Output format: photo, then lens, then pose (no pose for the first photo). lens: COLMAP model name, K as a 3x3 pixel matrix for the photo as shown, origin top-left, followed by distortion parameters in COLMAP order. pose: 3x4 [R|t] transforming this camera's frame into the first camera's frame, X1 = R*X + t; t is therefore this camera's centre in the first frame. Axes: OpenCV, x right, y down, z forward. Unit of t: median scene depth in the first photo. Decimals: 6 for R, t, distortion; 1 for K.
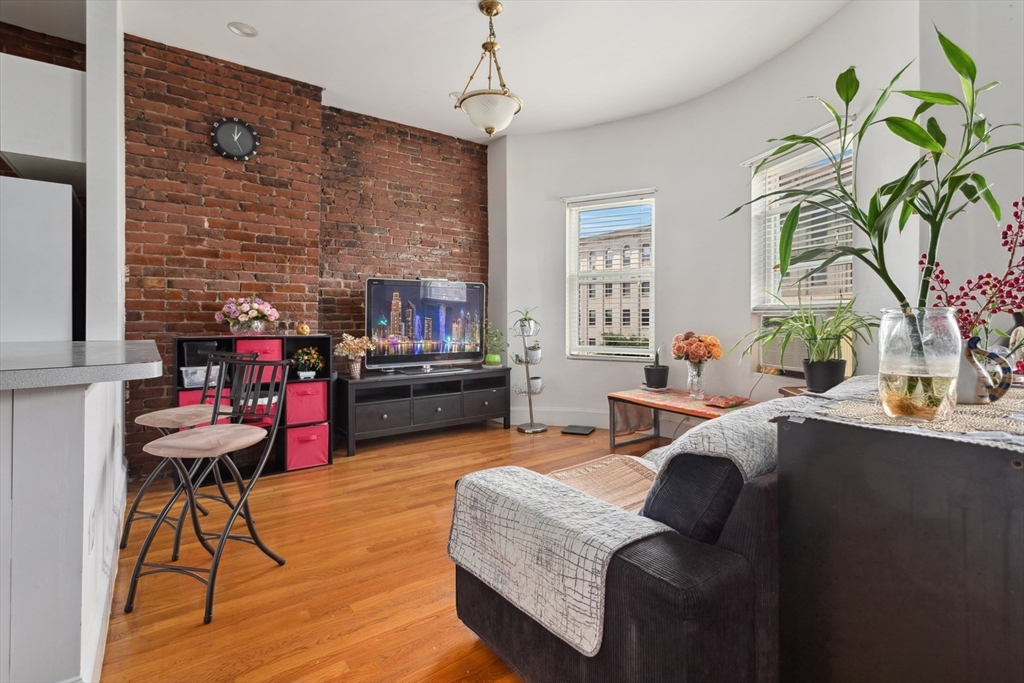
lens RADIAL K [[490.8, 0, 518.1], [0, 490.8, 322.3], [0, 0, 1]] dist [0.001825, 0.001631]
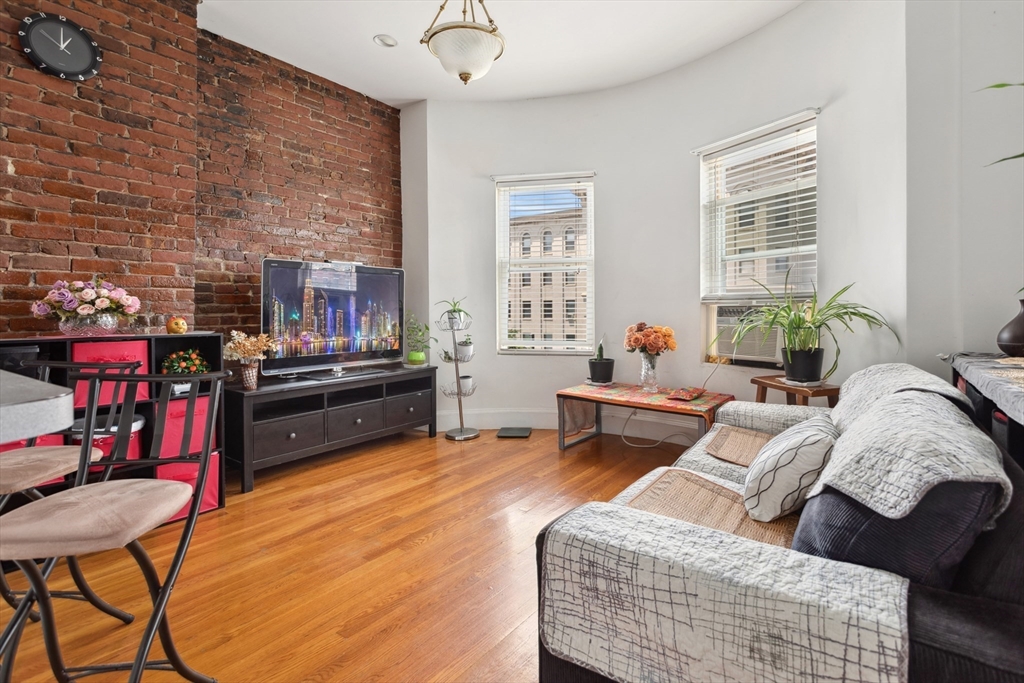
lens RADIAL K [[495.3, 0, 522.6], [0, 495.3, 314.9], [0, 0, 1]] dist [0.002558, 0.000355]
pose [[0.955420, -0.007682, 0.295151, -0.168395], [0.007798, 0.999969, 0.000784, 0.001937], [-0.295148, 0.001553, 0.955450, 0.152031]]
